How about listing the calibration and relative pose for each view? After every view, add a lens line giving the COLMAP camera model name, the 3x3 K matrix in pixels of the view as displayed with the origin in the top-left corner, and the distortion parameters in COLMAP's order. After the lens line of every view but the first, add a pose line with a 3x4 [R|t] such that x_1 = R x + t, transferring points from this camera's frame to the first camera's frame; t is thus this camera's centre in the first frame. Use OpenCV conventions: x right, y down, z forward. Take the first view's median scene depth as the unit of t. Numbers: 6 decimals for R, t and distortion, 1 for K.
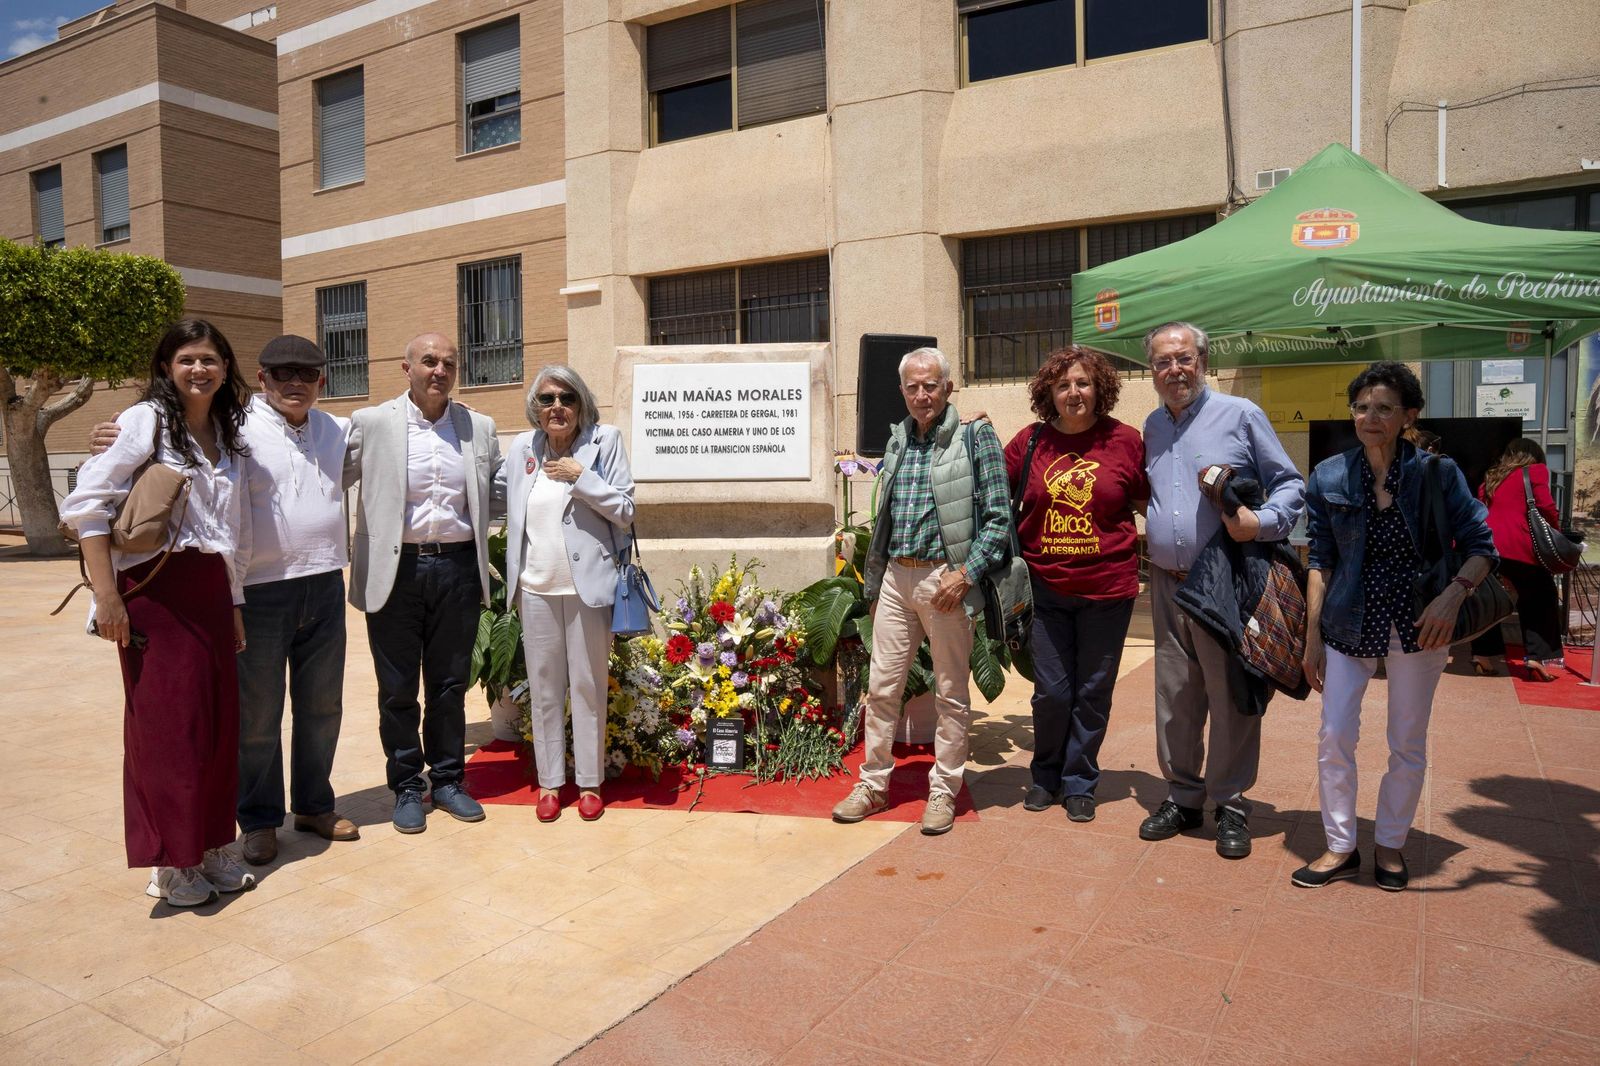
lens RADIAL K [[1132.8, 0, 806.0], [0, 1132.8, 516.9], [0, 0, 1]] dist [-0.146559, 0.132597]
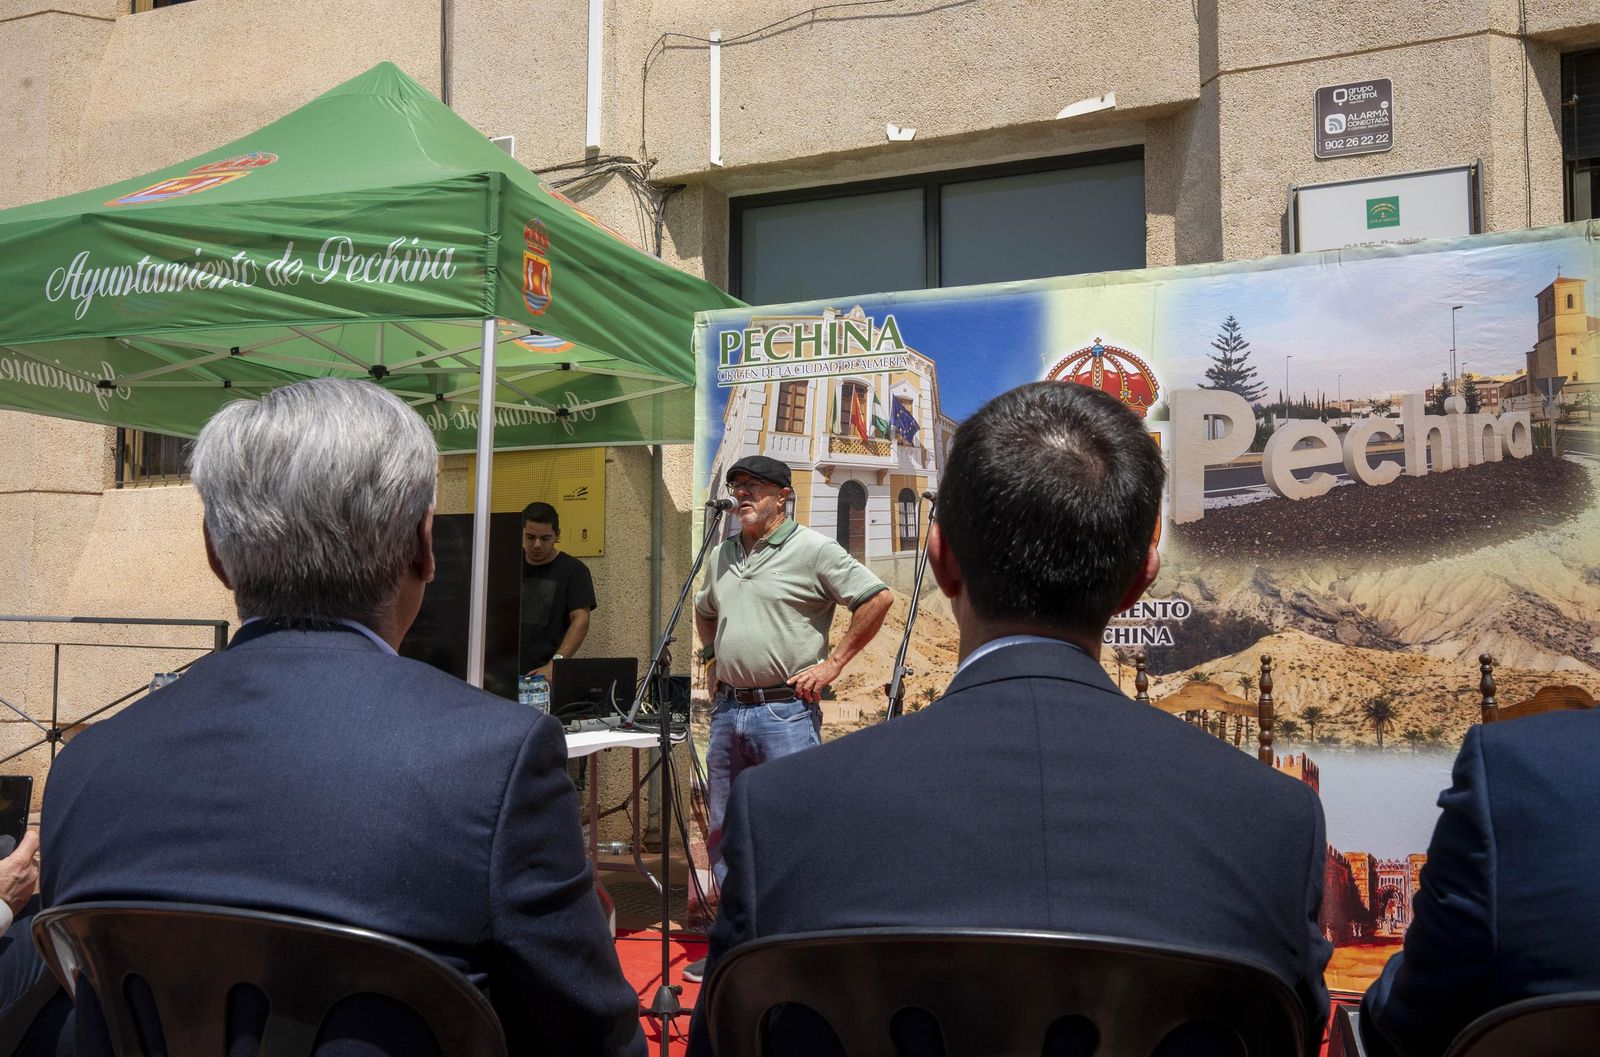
lens RADIAL K [[1529.0, 0, 800.0], [0, 1529.0, 528.5], [0, 0, 1]] dist [-0.052304, 0.122911]
pose [[0.994456, 0.029254, 0.101001, 0.754382], [-0.016919, 0.992522, -0.120884, 0.008847], [-0.103782, 0.118505, 0.987515, 0.221315]]
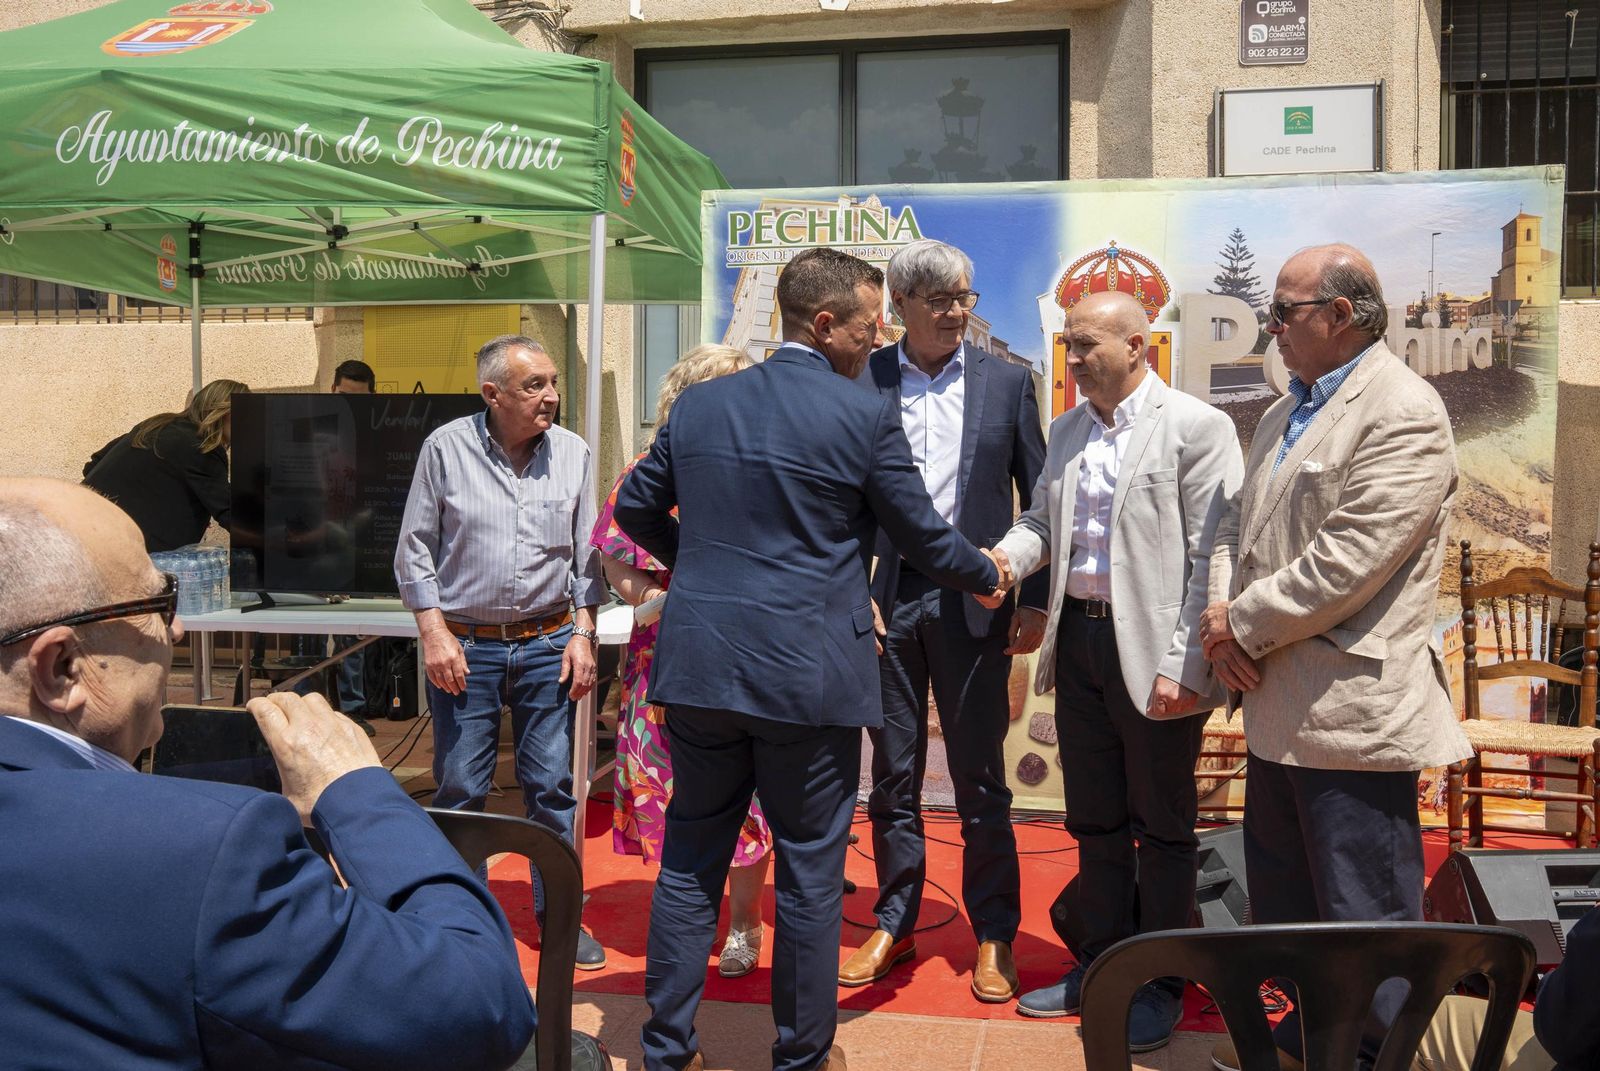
lens RADIAL K [[1525.7, 0, 821.0], [0, 1525.7, 507.7], [0, 0, 1]] dist [-0.048977, 0.011290]
pose [[0.941817, 0.011947, 0.335913, 0.548846], [-0.007408, 0.999863, -0.014791, -0.024605], [-0.336044, 0.011442, 0.941777, 0.231867]]
